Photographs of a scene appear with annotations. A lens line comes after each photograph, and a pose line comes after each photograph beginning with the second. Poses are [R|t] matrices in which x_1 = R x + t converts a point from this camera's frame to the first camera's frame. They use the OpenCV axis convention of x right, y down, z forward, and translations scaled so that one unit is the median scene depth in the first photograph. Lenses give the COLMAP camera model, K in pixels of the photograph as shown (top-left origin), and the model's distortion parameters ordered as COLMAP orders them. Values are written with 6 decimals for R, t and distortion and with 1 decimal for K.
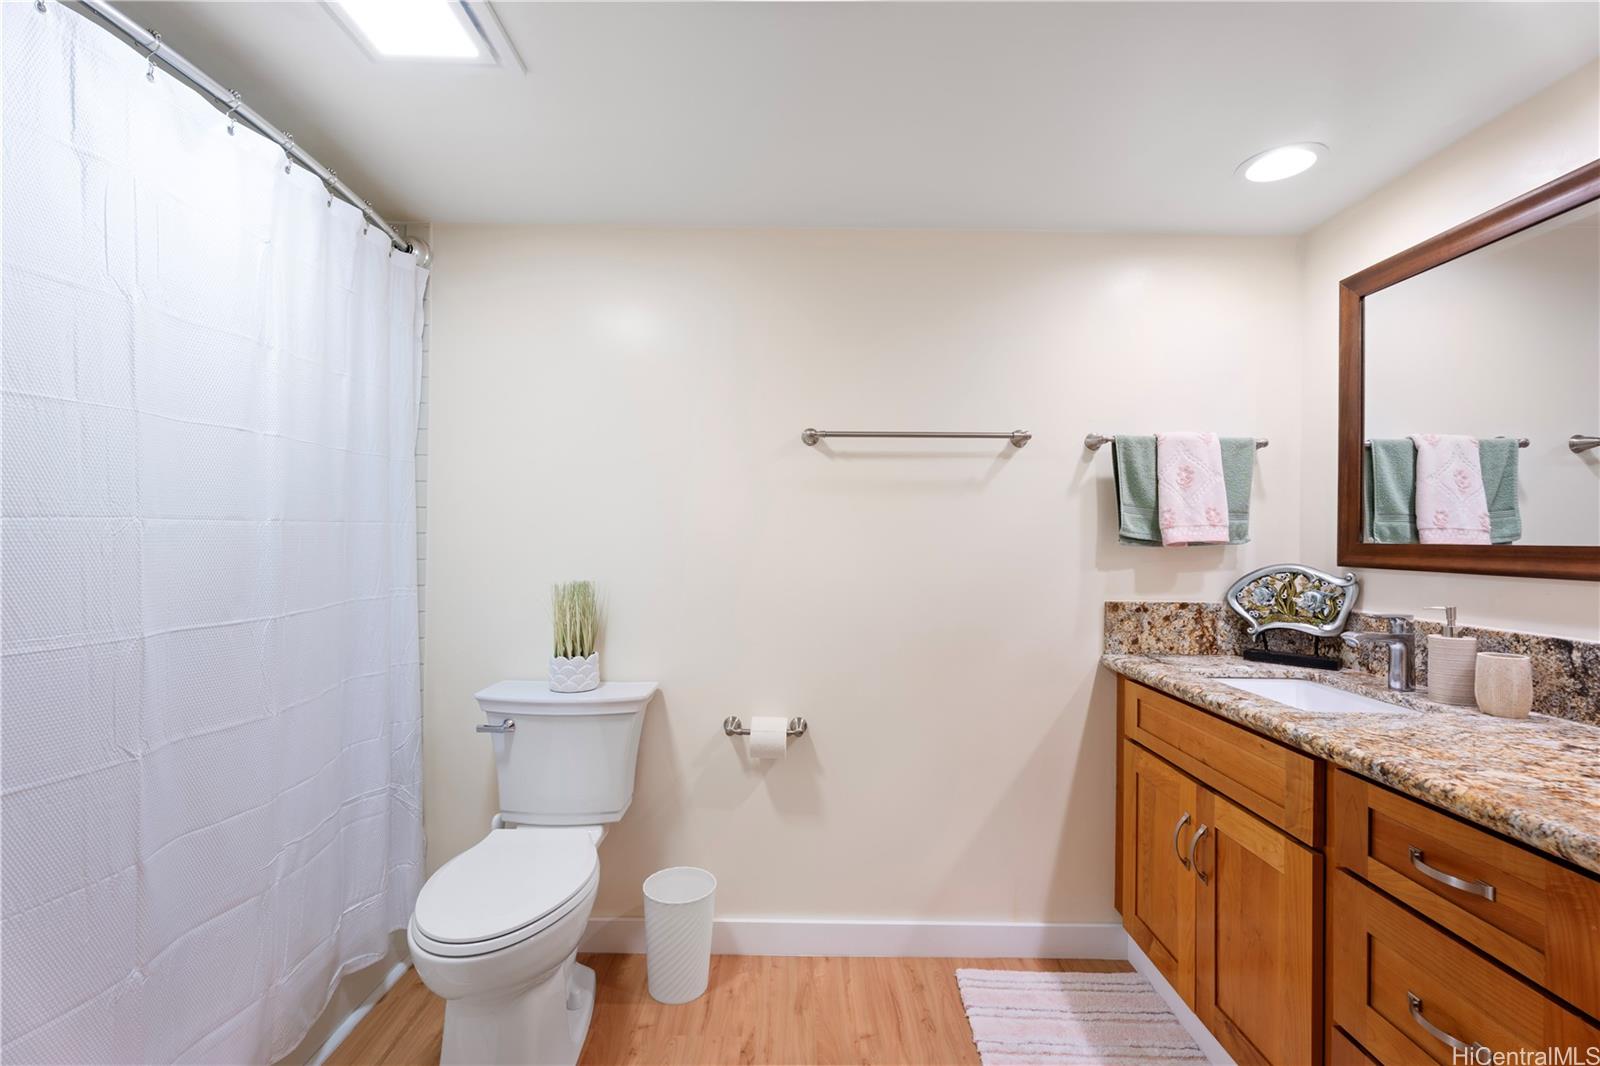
lens RADIAL K [[721.3, 0, 790.9], [0, 721.3, 539.3], [0, 0, 1]] dist [0.003680, -0.001494]
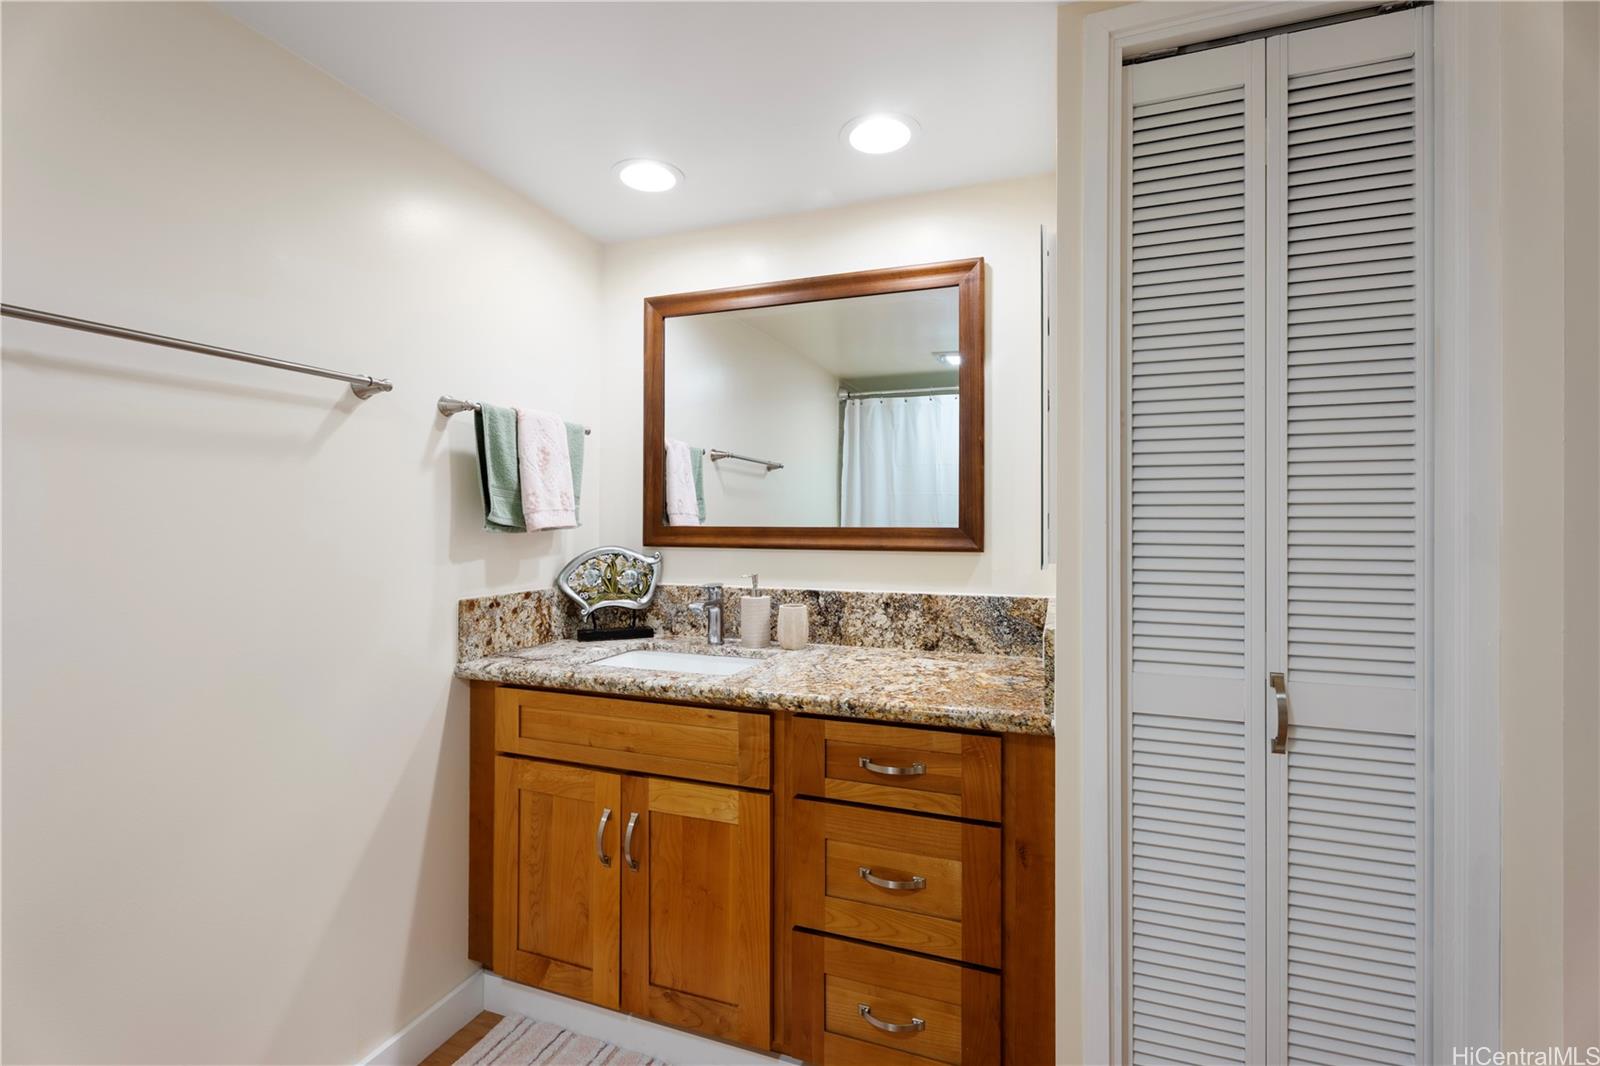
lens RADIAL K [[721.3, 0, 804.9], [0, 721.3, 521.6], [0, 0, 1]] dist [0.003680, -0.001494]
pose [[0.327984, -0.009587, 0.944635, -0.238391], [0.004120, 0.999954, 0.008718, -0.011131], [-0.944674, 0.001032, 0.328008, 0.377622]]
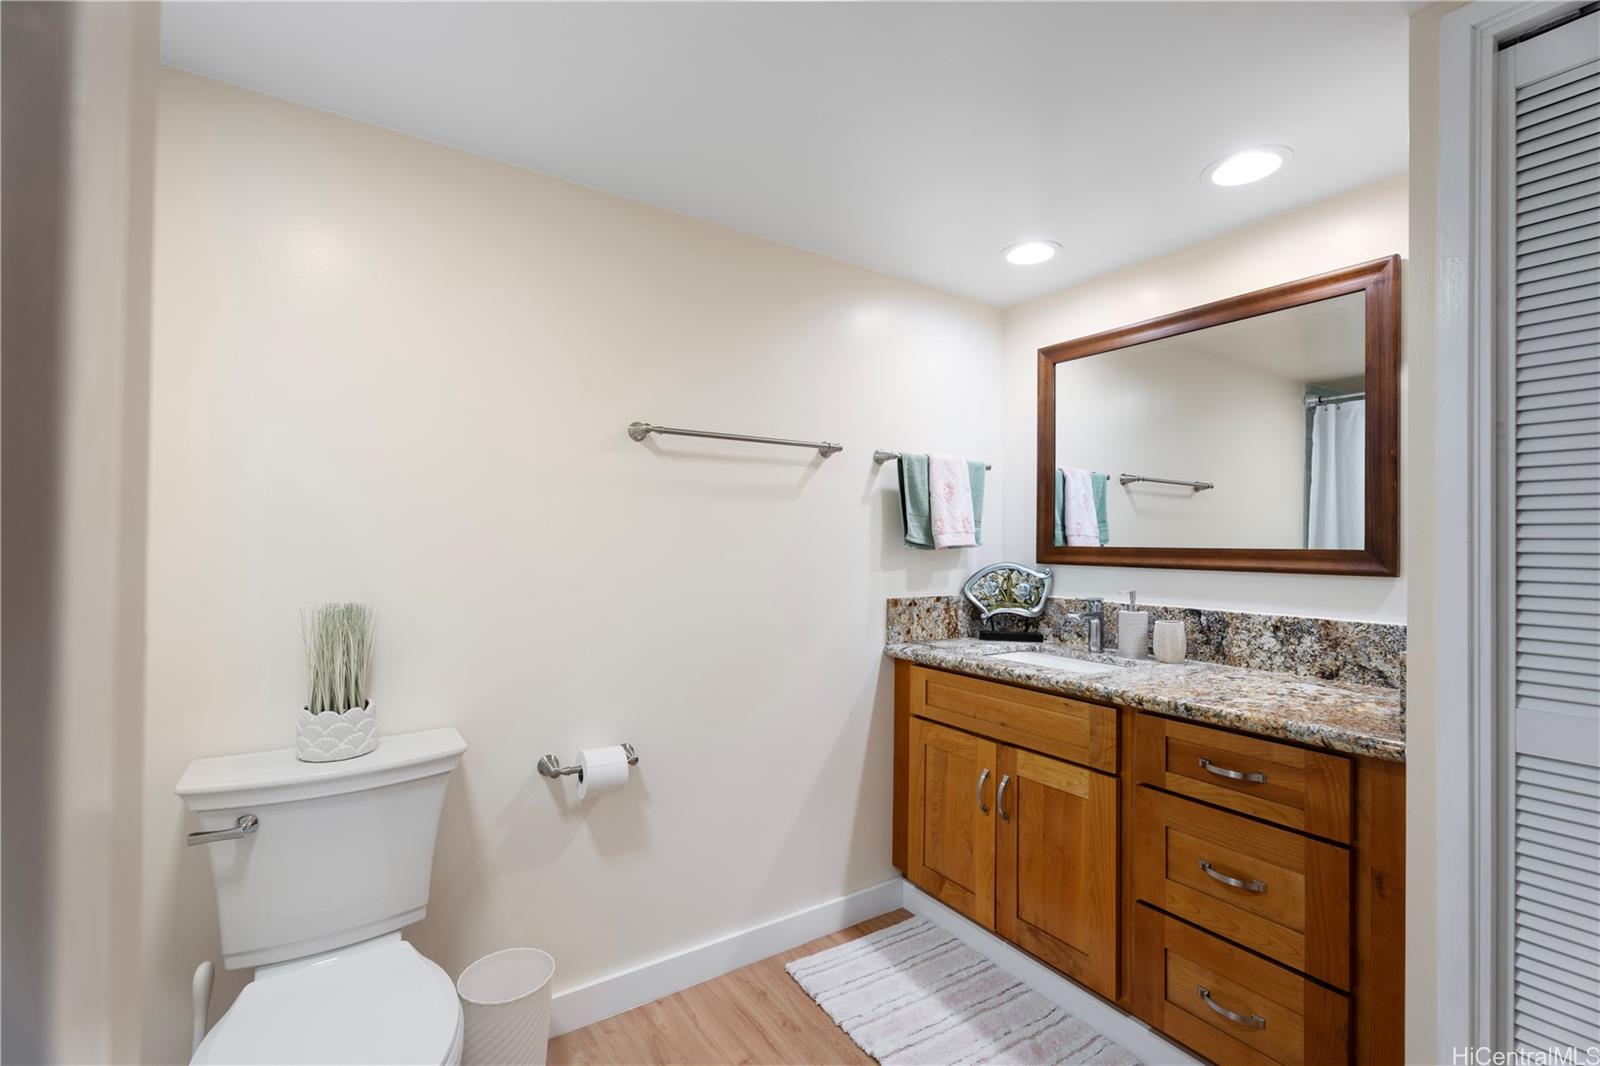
lens RADIAL K [[721.3, 0, 802.0], [0, 721.3, 541.1], [0, 0, 1]] dist [0.003680, -0.001494]
pose [[0.821312, -0.001219, 0.570478, -0.349479], [0.000543, 0.999999, 0.001354, -0.006164], [-0.570479, -0.000803, 0.821312, 0.154977]]
